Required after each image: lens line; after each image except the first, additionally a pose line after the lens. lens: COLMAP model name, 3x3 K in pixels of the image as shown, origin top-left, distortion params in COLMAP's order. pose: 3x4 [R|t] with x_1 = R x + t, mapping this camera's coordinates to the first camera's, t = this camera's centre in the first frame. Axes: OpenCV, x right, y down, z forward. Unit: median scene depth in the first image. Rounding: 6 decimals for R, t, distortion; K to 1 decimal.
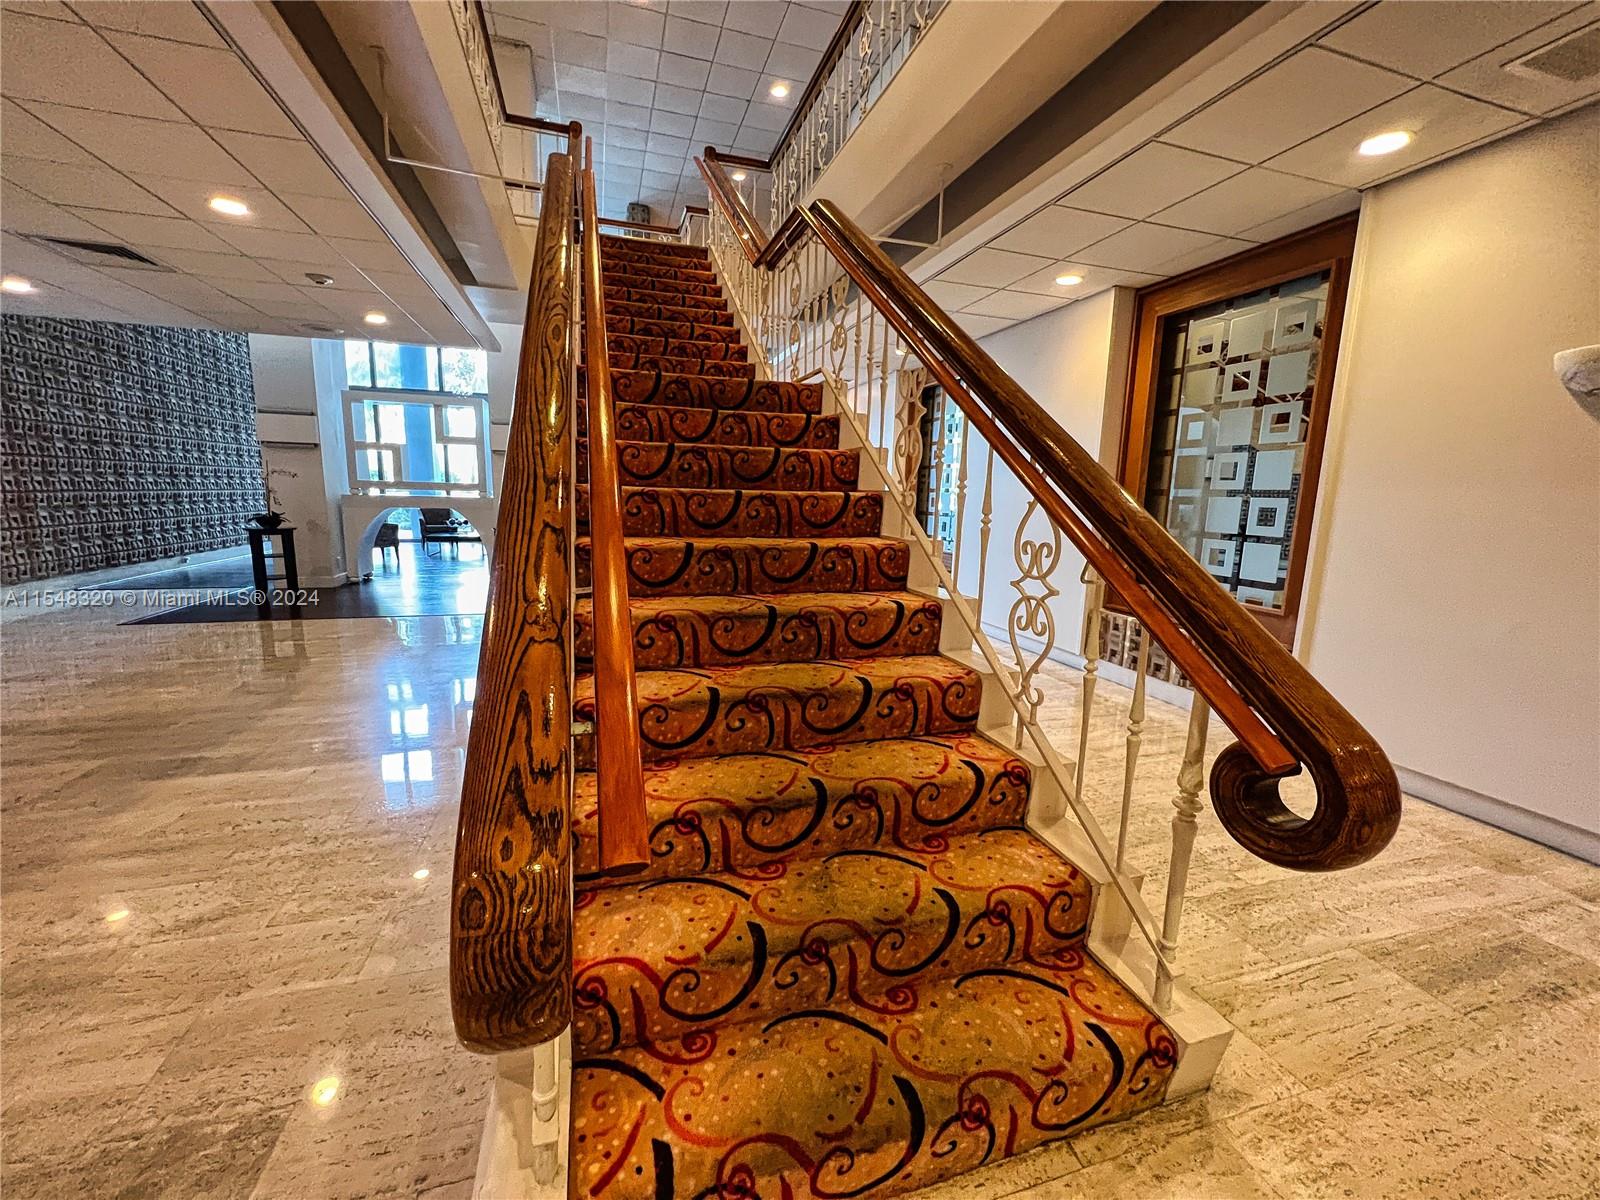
lens RADIAL K [[641.7, 0, 795.6], [0, 641.7, 598.9], [0, 0, 1]] dist [-0.001687, 0.000285]
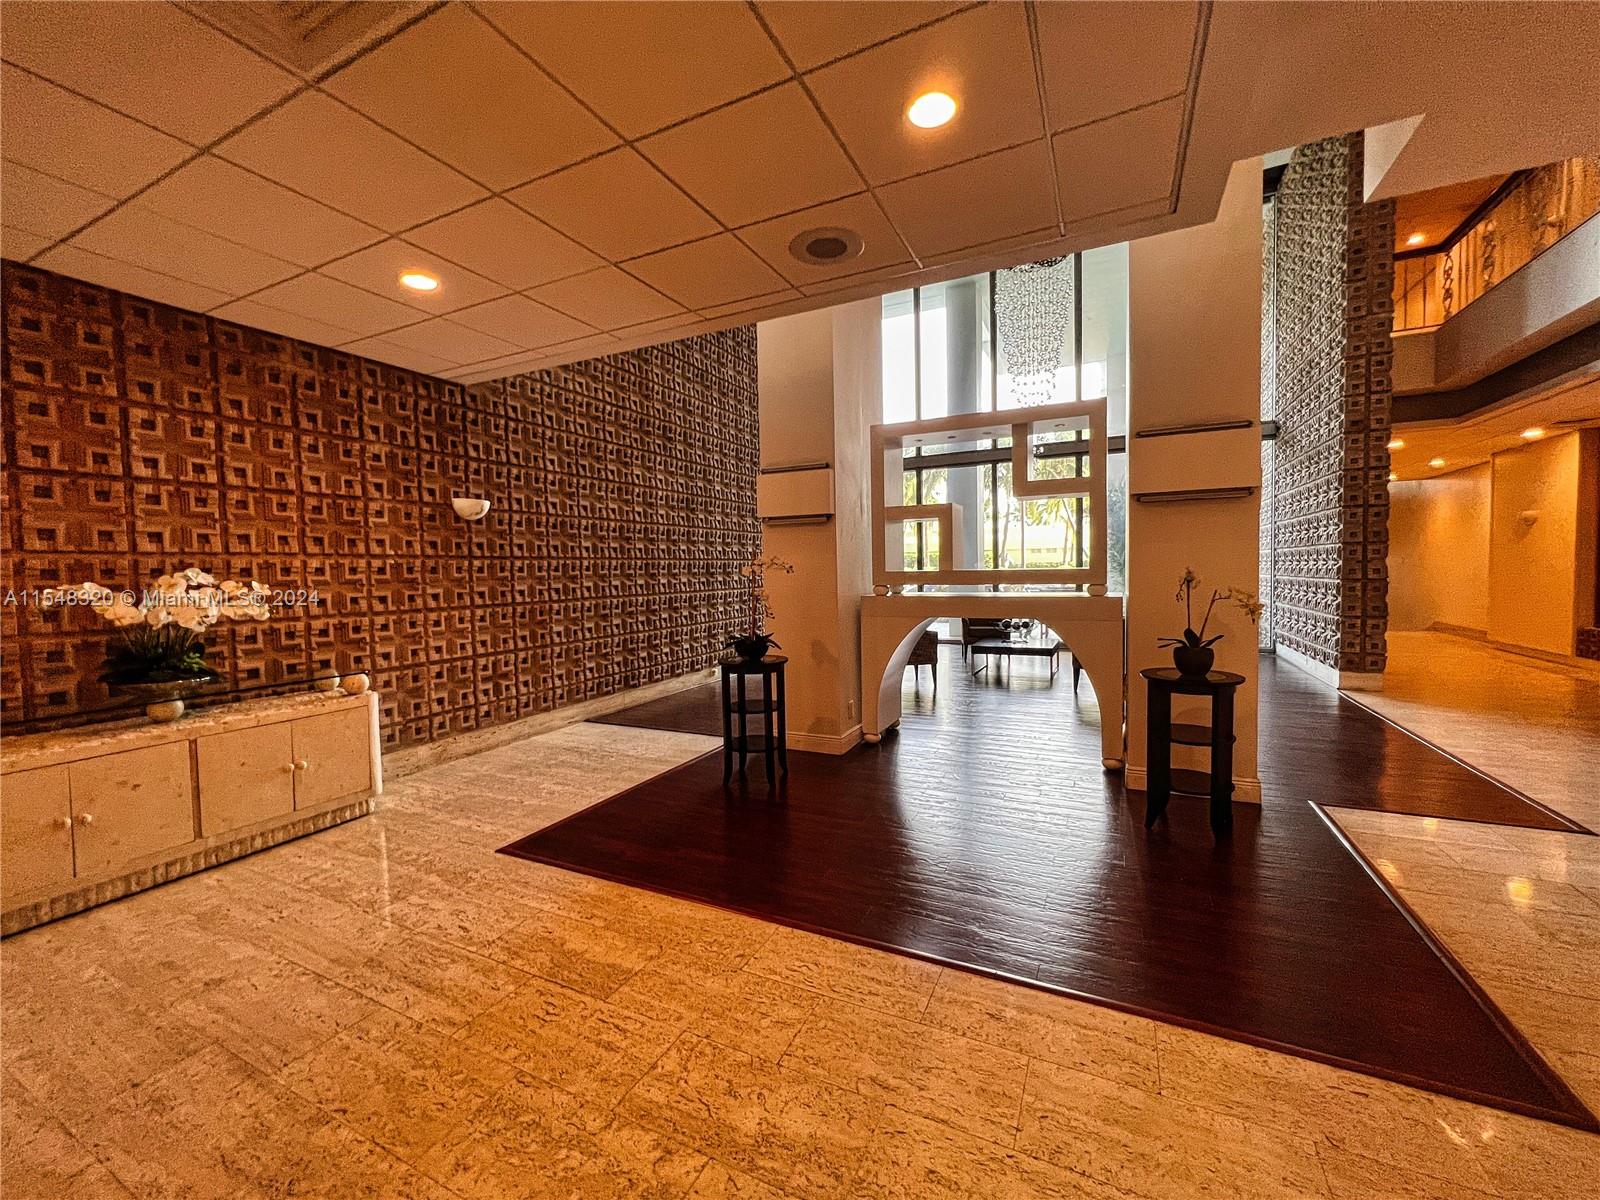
lens RADIAL K [[641.7, 0, 800.6], [0, 641.7, 596.7], [0, 0, 1]] dist [-0.001687, 0.000285]
pose [[0.730692, -0.009239, -0.682644, -0.359747], [-0.076329, 0.992534, -0.095134, -0.107906], [0.678427, 0.121619, 0.724532, 0.557031]]
